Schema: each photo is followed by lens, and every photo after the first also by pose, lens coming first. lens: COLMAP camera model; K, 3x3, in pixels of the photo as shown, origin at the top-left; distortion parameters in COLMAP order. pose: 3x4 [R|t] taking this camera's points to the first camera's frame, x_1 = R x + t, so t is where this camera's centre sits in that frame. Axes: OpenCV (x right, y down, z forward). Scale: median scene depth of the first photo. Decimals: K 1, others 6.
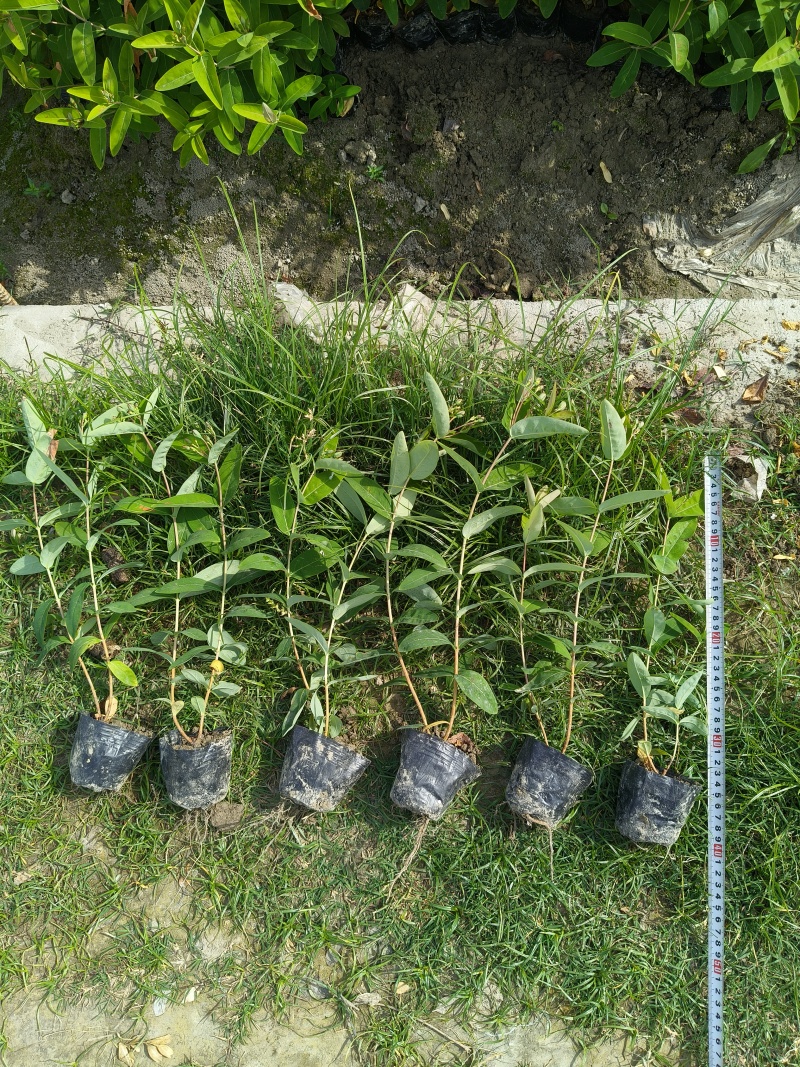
lens RADIAL K [[817.5, 0, 405.7], [0, 817.5, 533.1], [0, 0, 1]] dist [-0.014444, -0.023042]
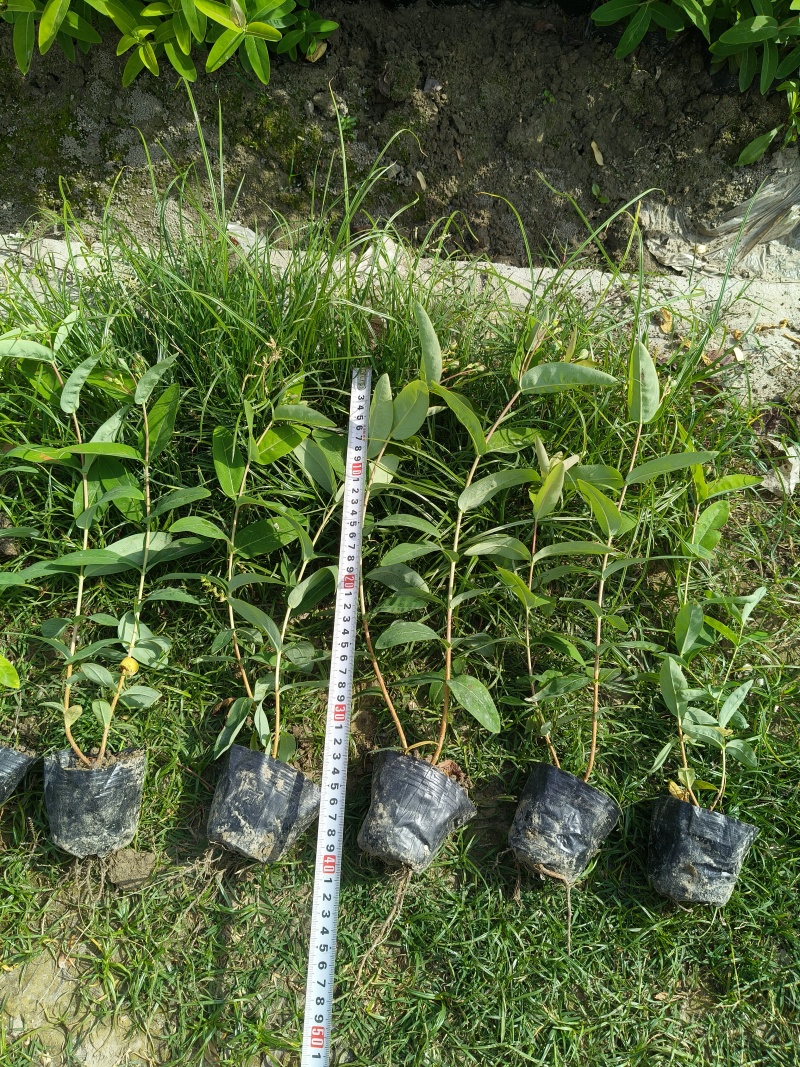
lens RADIAL K [[817.5, 0, 401.3], [0, 817.5, 533.7], [0, 0, 1]] dist [-0.014444, -0.023042]
pose [[0.993700, 0.044845, 0.102710, -0.063555], [-0.034765, 0.994588, -0.097906, 0.105066], [-0.106545, 0.093718, 0.989881, 0.210864]]
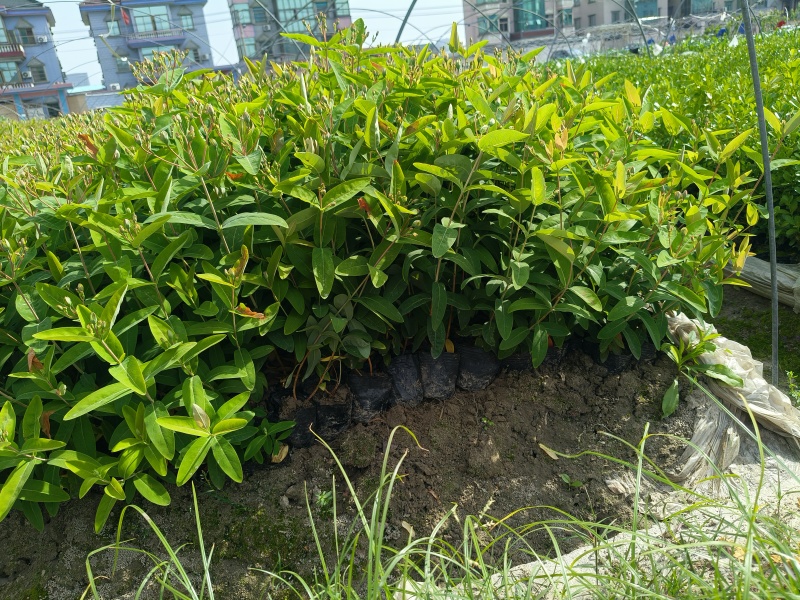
lens RADIAL K [[613.0, 0, 405.1], [0, 613.0, 297.2], [0, 0, 1]] dist [-0.014444, -0.023042]
pose [[0.952918, -0.166589, 0.253369, -0.110647], [0.303108, 0.546855, -0.780433, -0.014940], [-0.008544, 0.820486, 0.571602, 0.549970]]
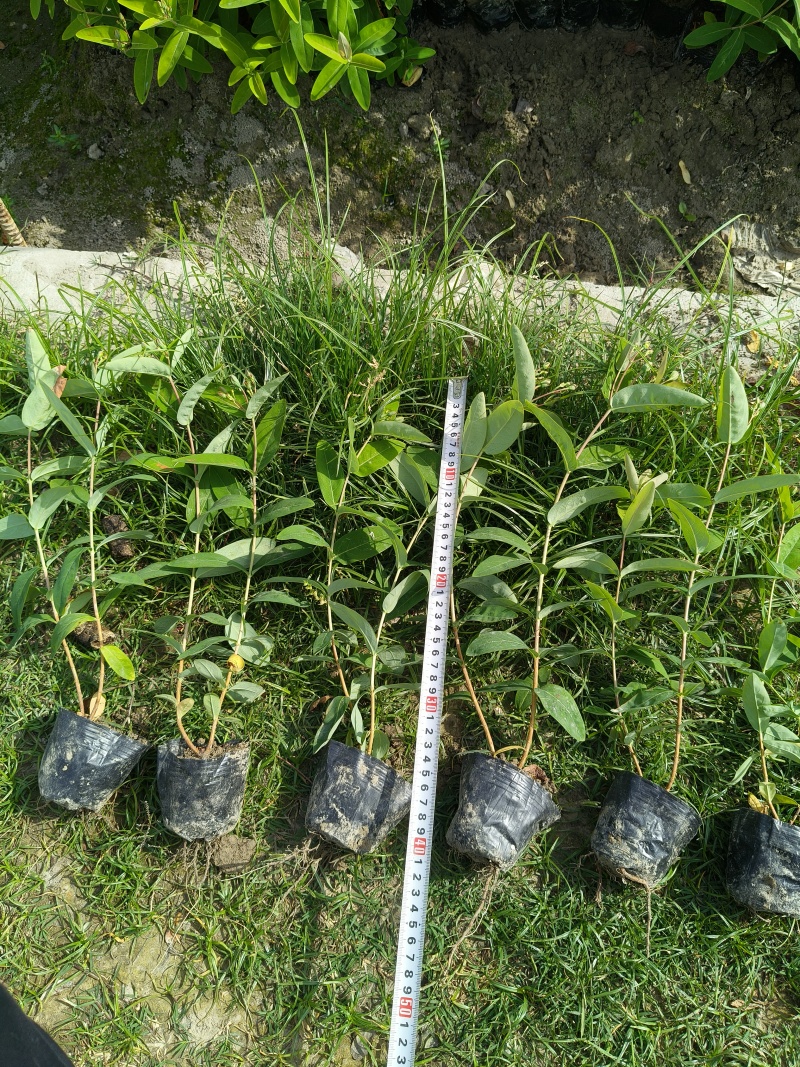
lens RADIAL K [[817.5, 0, 406.4], [0, 817.5, 528.9], [0, 0, 1]] dist [-0.014444, -0.023042]
pose [[0.996996, 0.070214, 0.032699, -0.096577], [-0.066598, 0.992659, -0.100958, 0.100236], [-0.039548, 0.098477, 0.994353, 0.174391]]
